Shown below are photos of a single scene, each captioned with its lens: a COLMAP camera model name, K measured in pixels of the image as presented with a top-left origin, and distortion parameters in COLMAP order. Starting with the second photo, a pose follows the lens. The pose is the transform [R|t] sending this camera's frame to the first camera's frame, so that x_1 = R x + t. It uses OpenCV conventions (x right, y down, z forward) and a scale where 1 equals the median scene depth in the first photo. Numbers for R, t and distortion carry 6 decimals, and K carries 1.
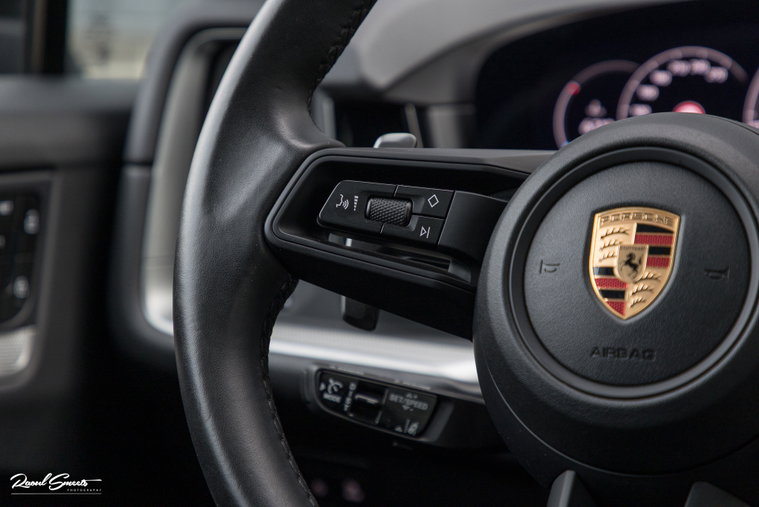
lens RADIAL K [[2051.9, 0, 378.3], [0, 2051.9, 254.4], [0, 0, 1]] dist [-0.012826, 0.000000]
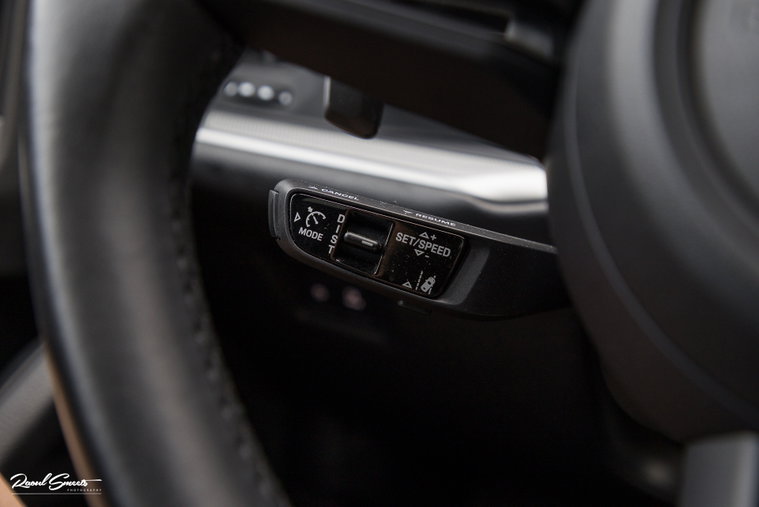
lens RADIAL K [[1028.9, 0, 379.1], [0, 1028.9, 259.5], [0, 0, 1]] dist [0.054309, 0.000000]
pose [[0.999404, 0.033773, -0.007149, 0.002889], [-0.032150, 0.985995, 0.163645, 0.021743], [0.012576, -0.163318, 0.986493, 0.665772]]
